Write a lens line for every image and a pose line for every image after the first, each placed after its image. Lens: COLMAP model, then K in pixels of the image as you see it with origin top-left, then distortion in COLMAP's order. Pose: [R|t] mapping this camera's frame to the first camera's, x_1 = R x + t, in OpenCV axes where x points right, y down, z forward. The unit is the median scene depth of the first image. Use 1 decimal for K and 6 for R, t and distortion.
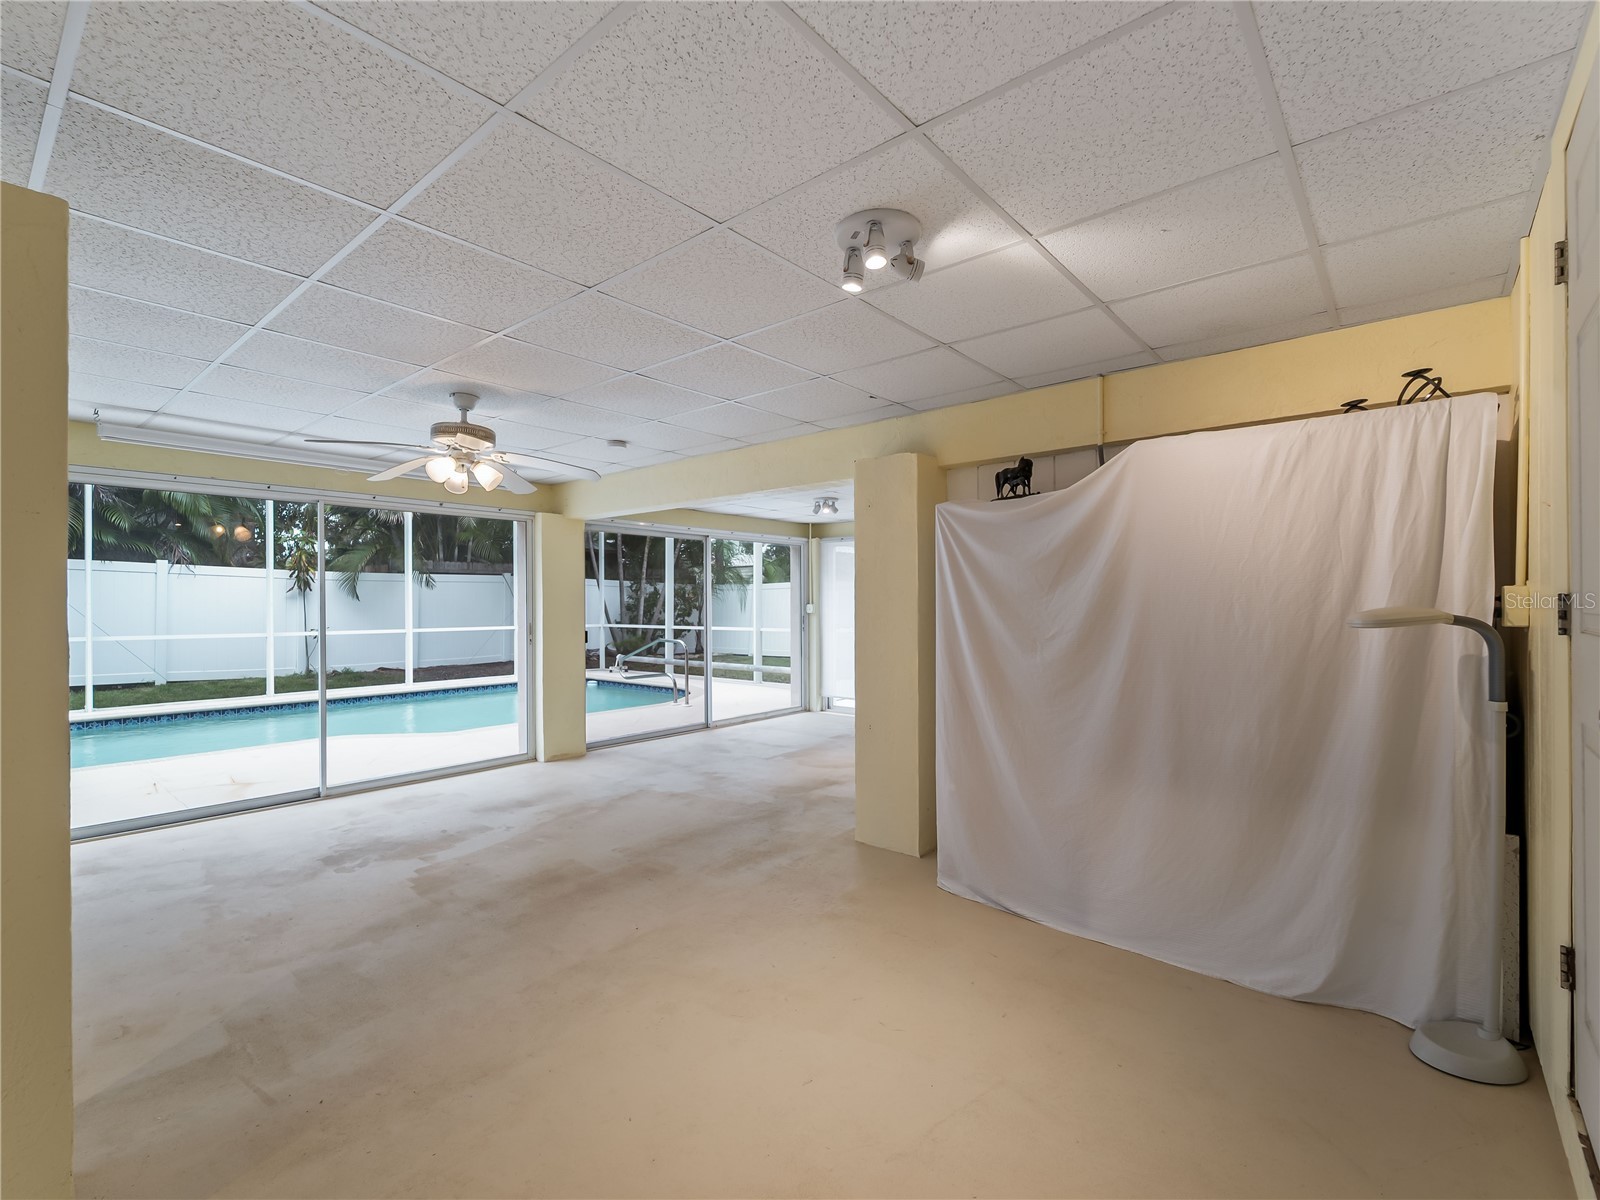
lens RADIAL K [[731.7, 0, 802.6], [0, 731.7, 608.7], [0, 0, 1]] dist [-0.002807, 0.000171]
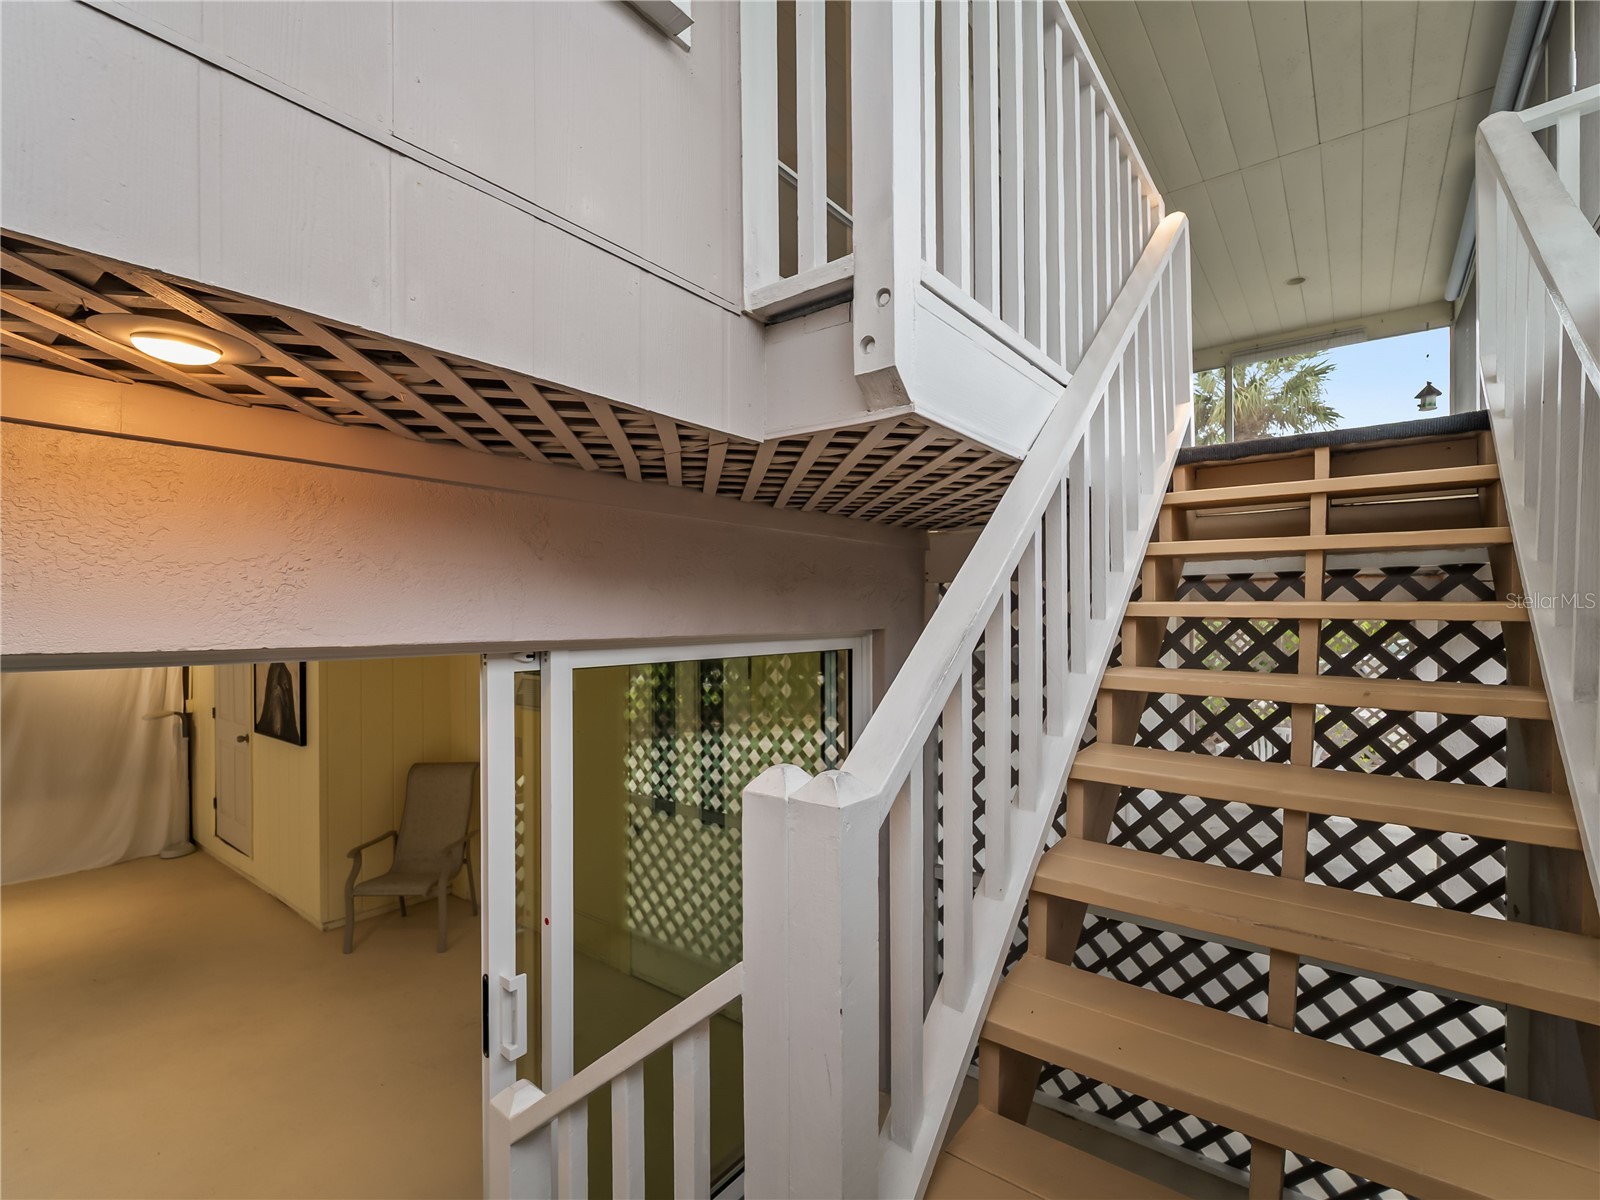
lens RADIAL K [[731.7, 0, 803.4], [0, 731.7, 605.3], [0, 0, 1]] dist [-0.002807, 0.000171]
pose [[-0.044930, 0.005628, 0.998974, -0.779506], [0.005977, 0.999968, -0.005365, -0.137593], [-0.998972, 0.005730, -0.044962, -0.513939]]
